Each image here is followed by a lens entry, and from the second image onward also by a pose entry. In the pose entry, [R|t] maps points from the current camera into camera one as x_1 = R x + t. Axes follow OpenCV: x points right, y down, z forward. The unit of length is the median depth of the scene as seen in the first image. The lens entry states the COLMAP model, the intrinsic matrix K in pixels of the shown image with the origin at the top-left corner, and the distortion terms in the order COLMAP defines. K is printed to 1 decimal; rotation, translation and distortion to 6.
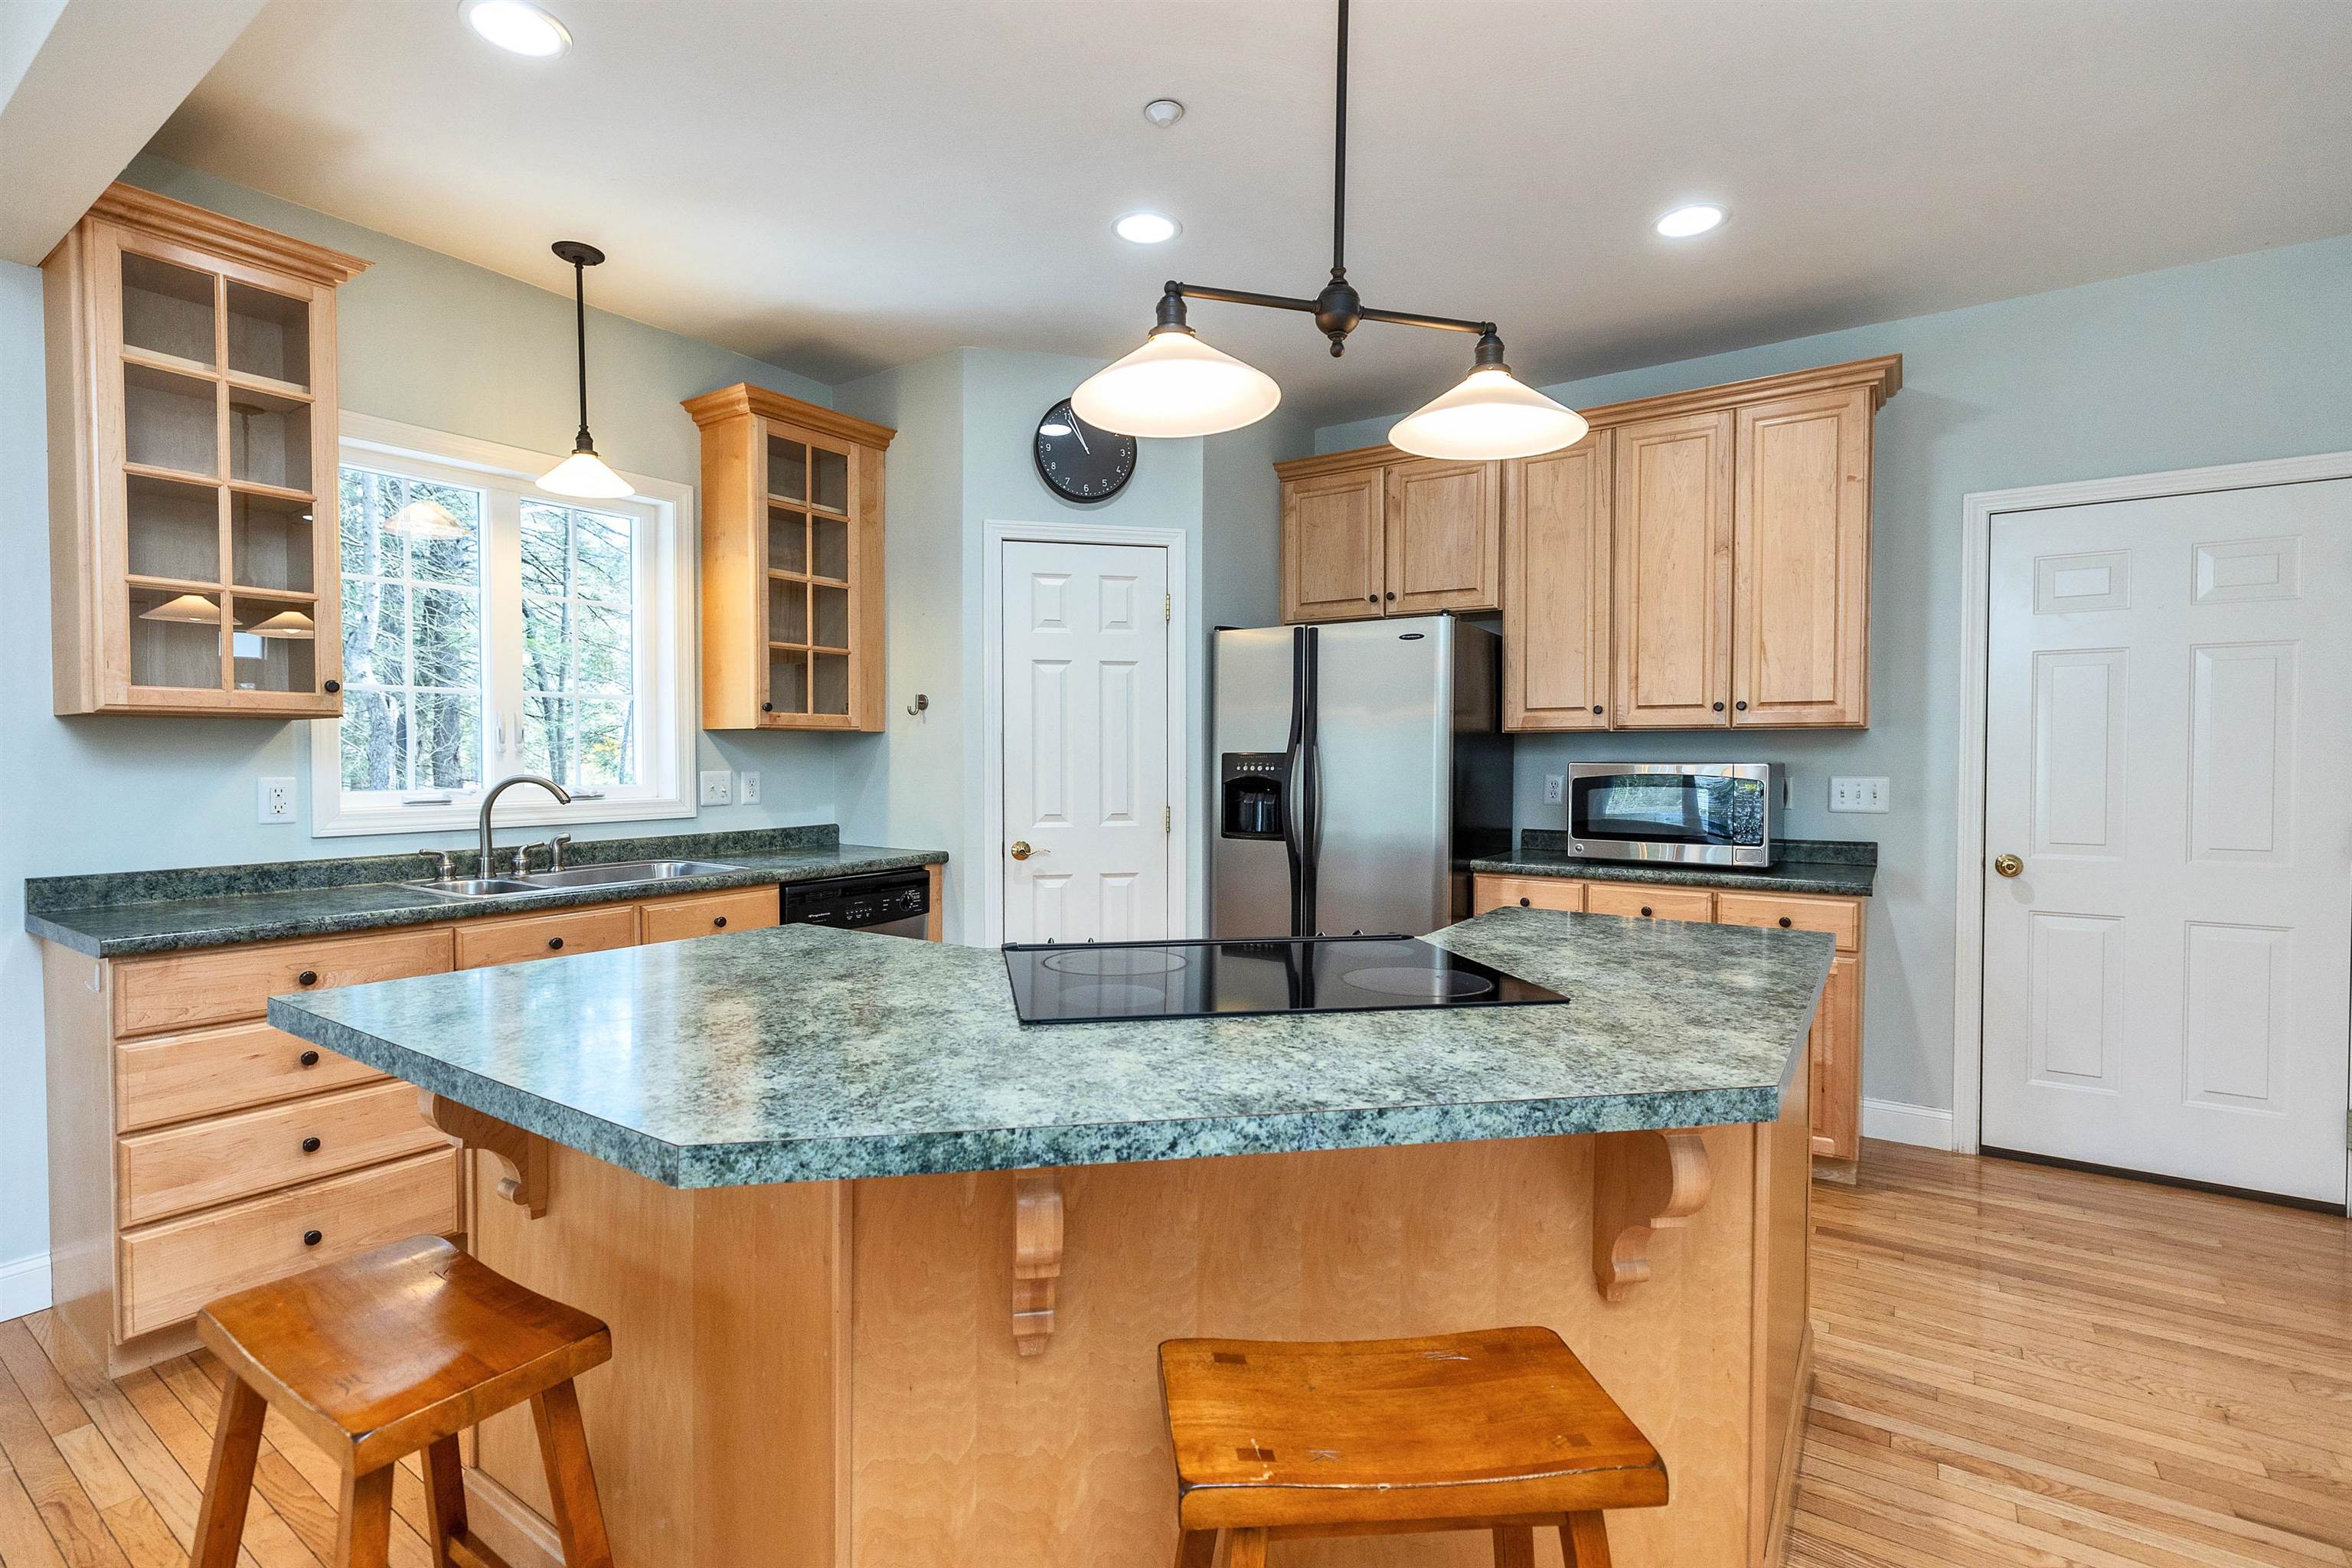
lens RADIAL K [[1067.5, 0, 1171.0], [0, 1067.5, 770.2], [0, 0, 1]] dist [0.001542, 0.000834]
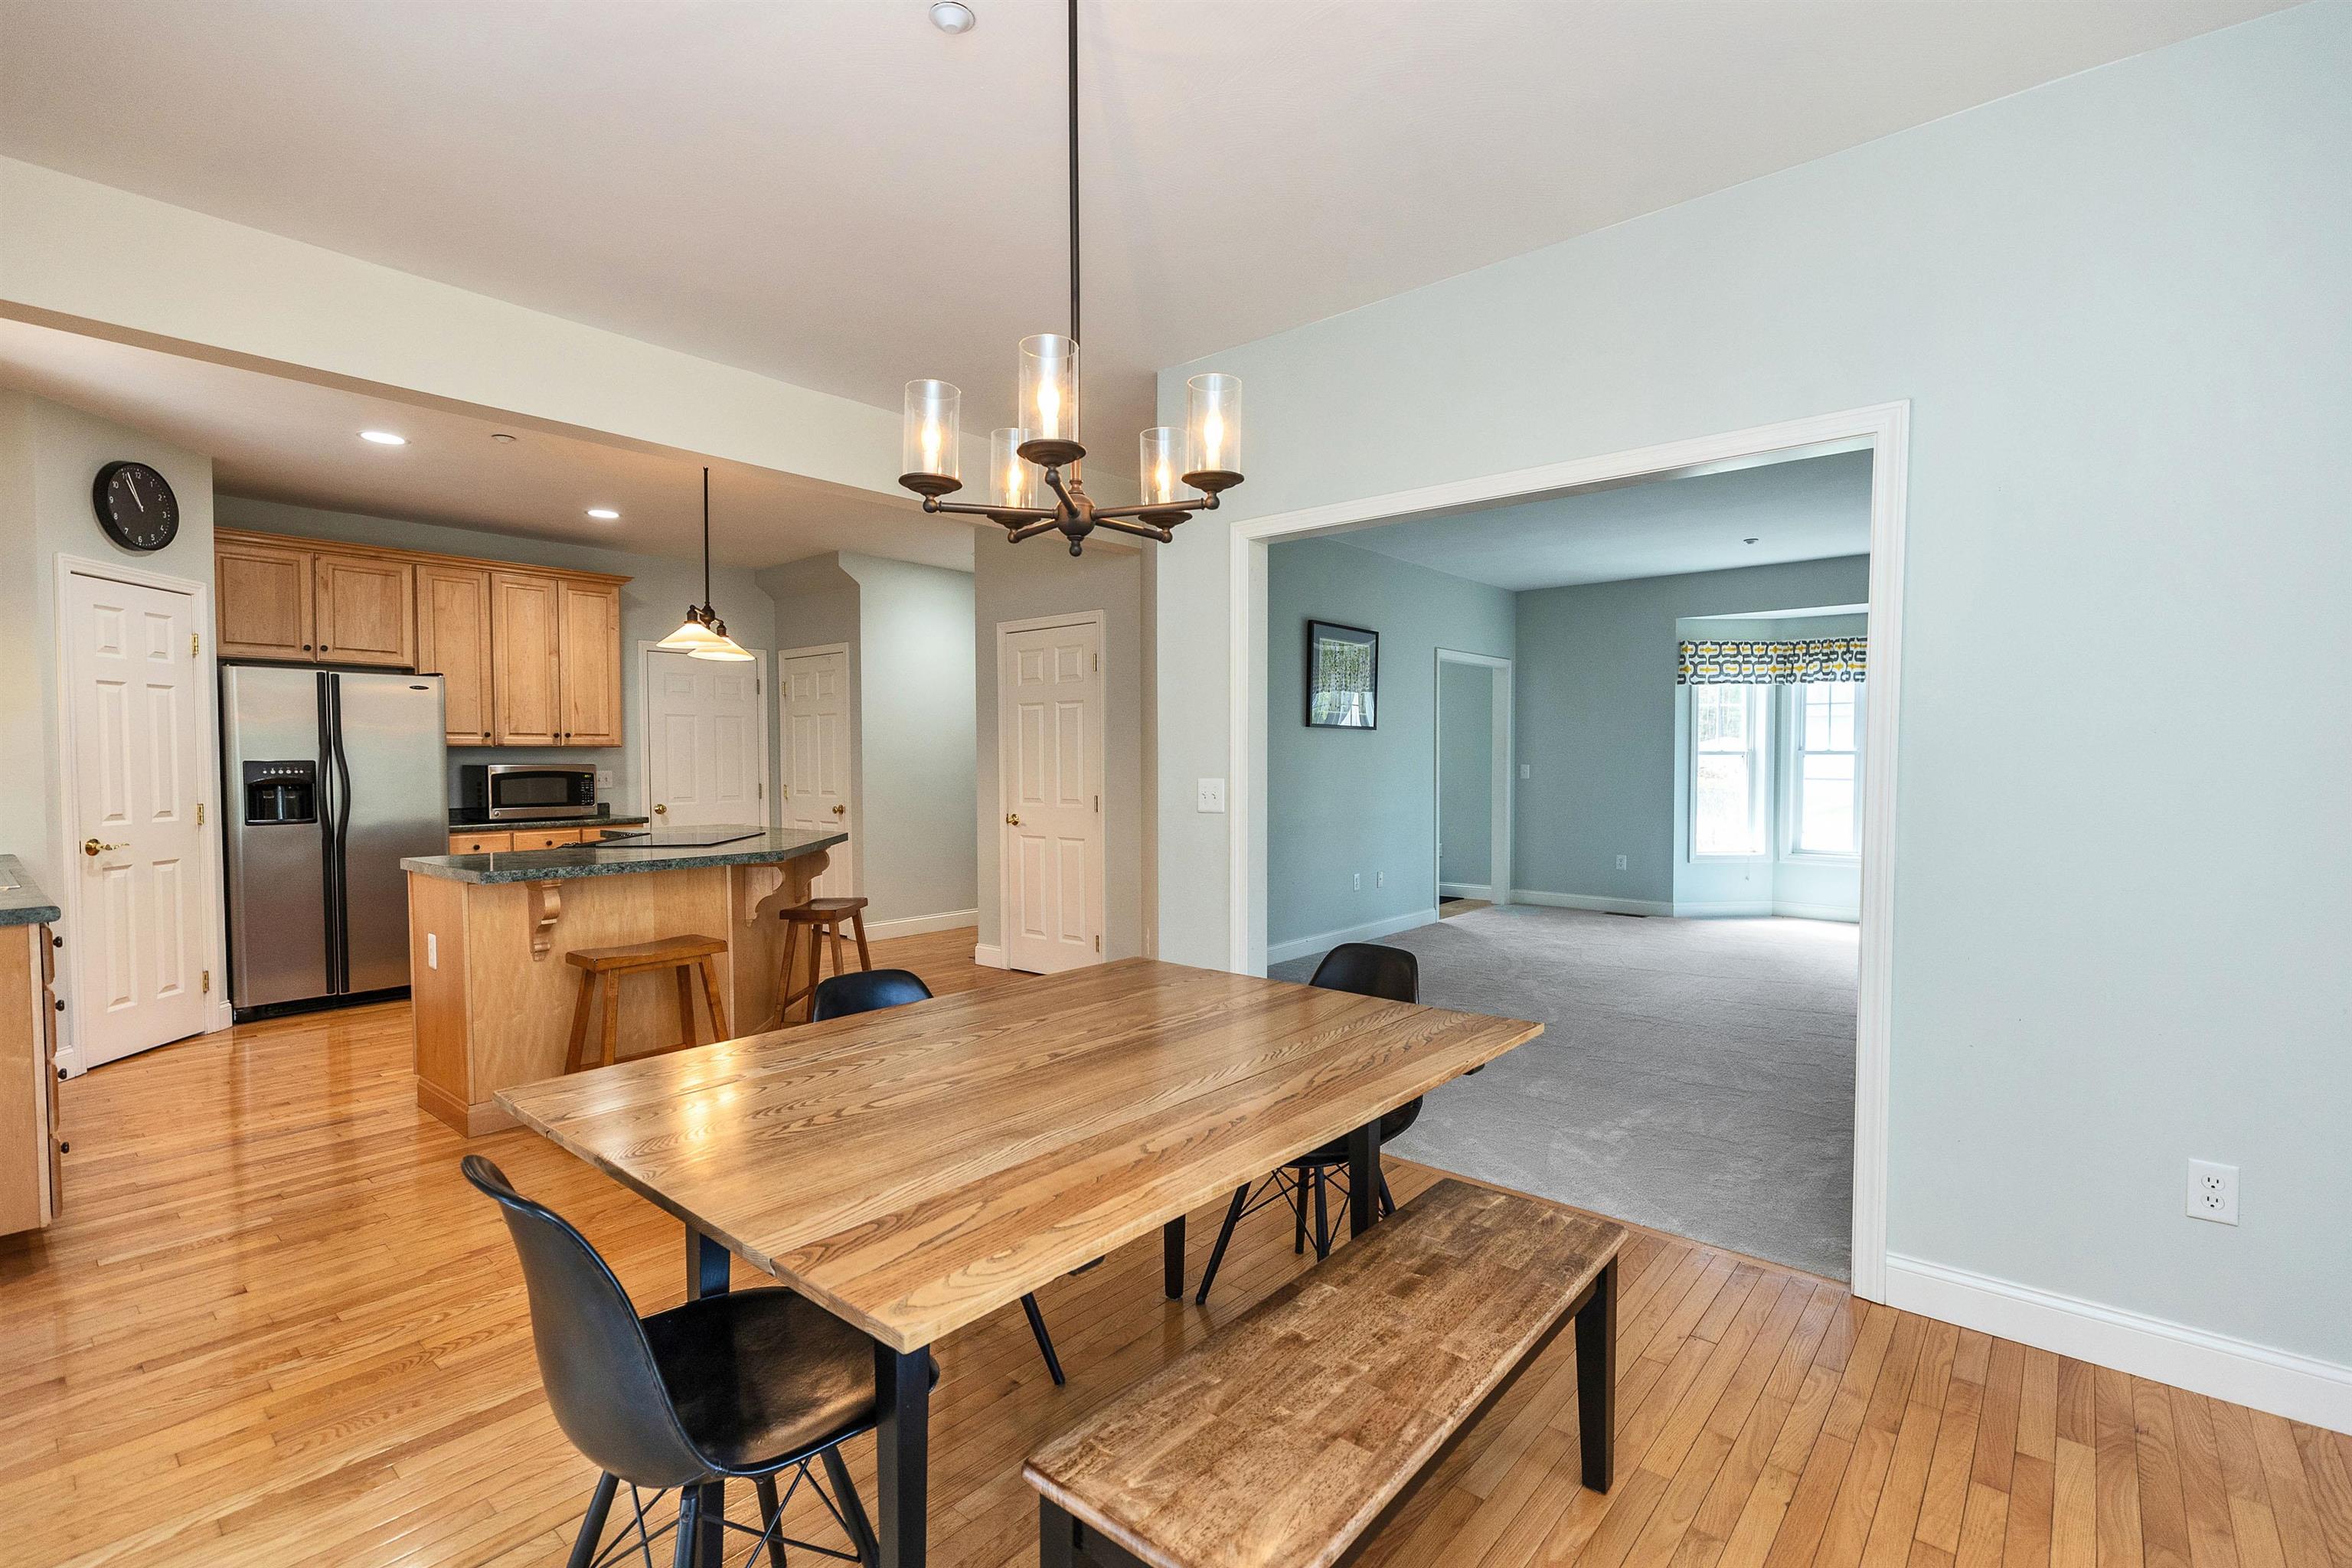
lens RADIAL K [[1067.5, 0, 1174.0], [0, 1067.5, 791.9], [0, 0, 1]] dist [0.001542, 0.000834]
pose [[0.105822, -0.032740, 0.993846, -1.197247], [0.016745, 0.999375, 0.031140, 0.000465], [-0.994244, 0.013346, 0.106304, -0.283223]]
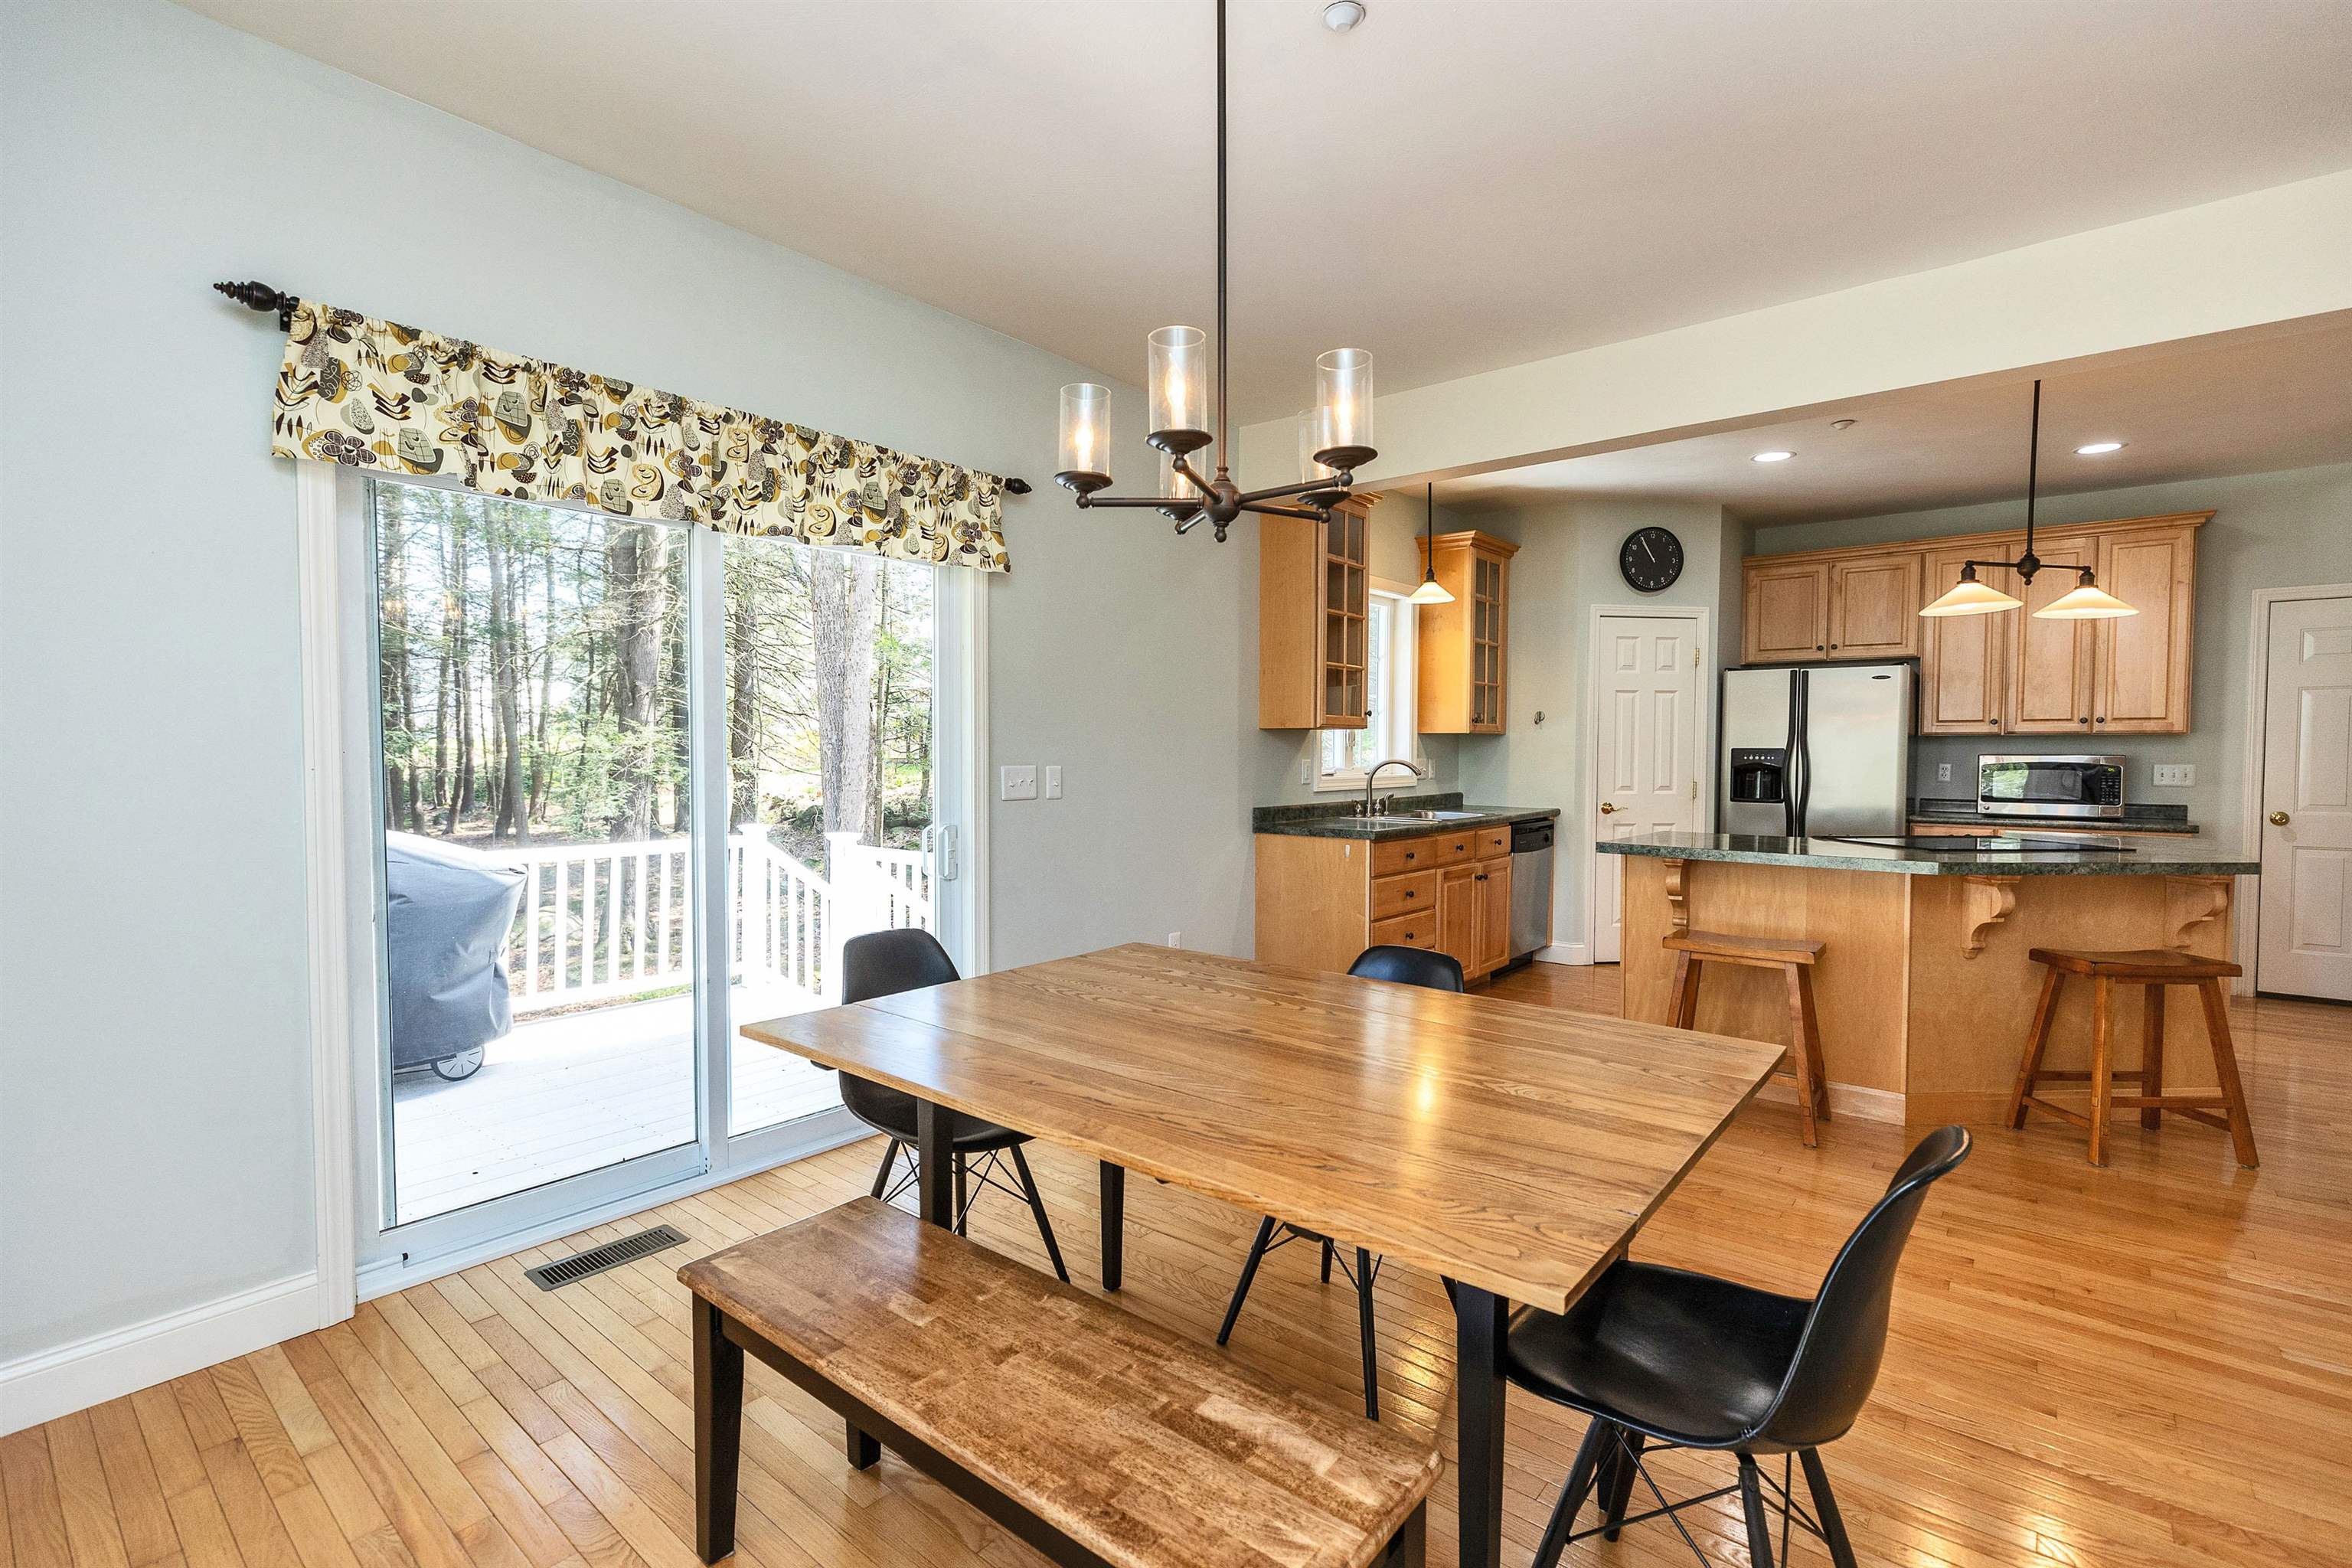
lens RADIAL K [[1067.5, 0, 1168.9], [0, 1067.5, 775.5], [0, 0, 1]] dist [0.001542, 0.000834]
pose [[0.996234, 0.005023, -0.086564, -0.687926], [-0.004067, 0.999929, 0.011215, 0.010826], [0.086614, -0.010821, 0.996183, -0.695891]]
